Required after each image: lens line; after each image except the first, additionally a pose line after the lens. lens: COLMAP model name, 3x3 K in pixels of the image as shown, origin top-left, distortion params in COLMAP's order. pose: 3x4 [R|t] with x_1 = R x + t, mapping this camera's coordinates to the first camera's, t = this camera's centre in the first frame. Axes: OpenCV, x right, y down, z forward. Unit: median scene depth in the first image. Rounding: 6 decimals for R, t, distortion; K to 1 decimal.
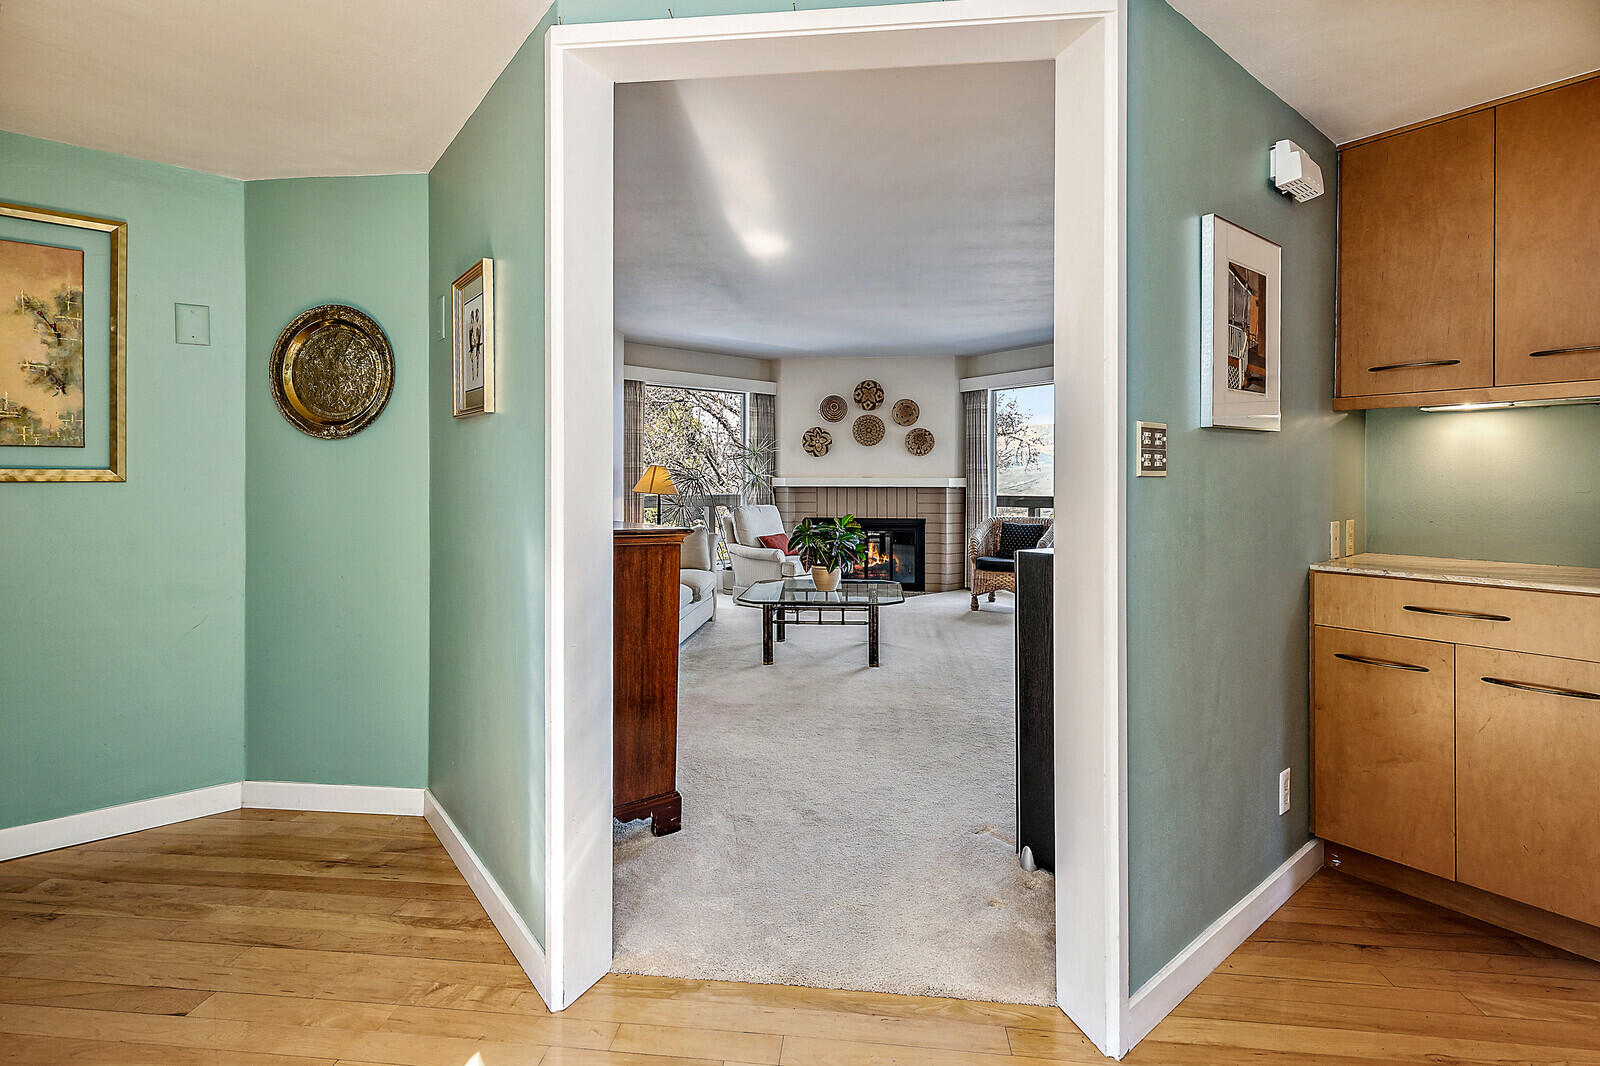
lens RADIAL K [[743.1, 0, 793.3], [0, 743.1, 476.6], [0, 0, 1]] dist [0.003286, 0.000609]
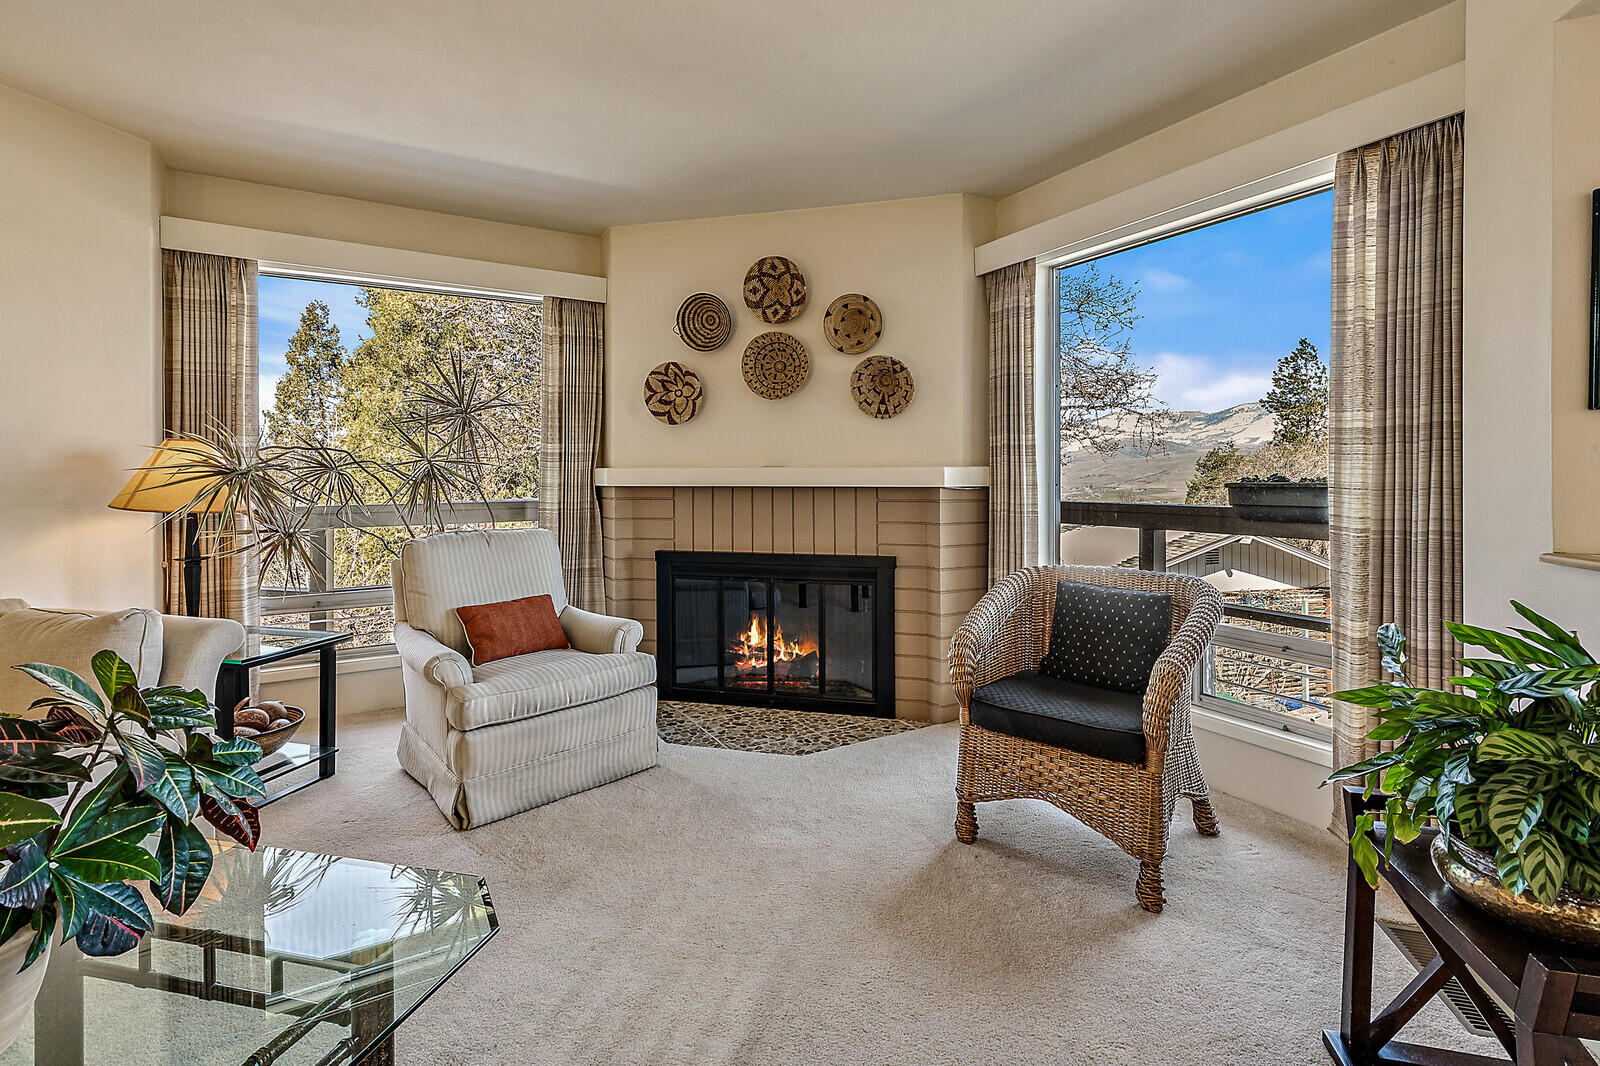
lens RADIAL K [[743.1, 0, 793.3], [0, 743.1, 476.6], [0, 0, 1]] dist [0.003286, 0.000609]
pose [[0.988216, -0.004483, -0.152997, 0.186235], [0.006096, 0.999931, 0.010079, 0.002813], [0.152941, -0.010893, 0.988175, 0.546594]]
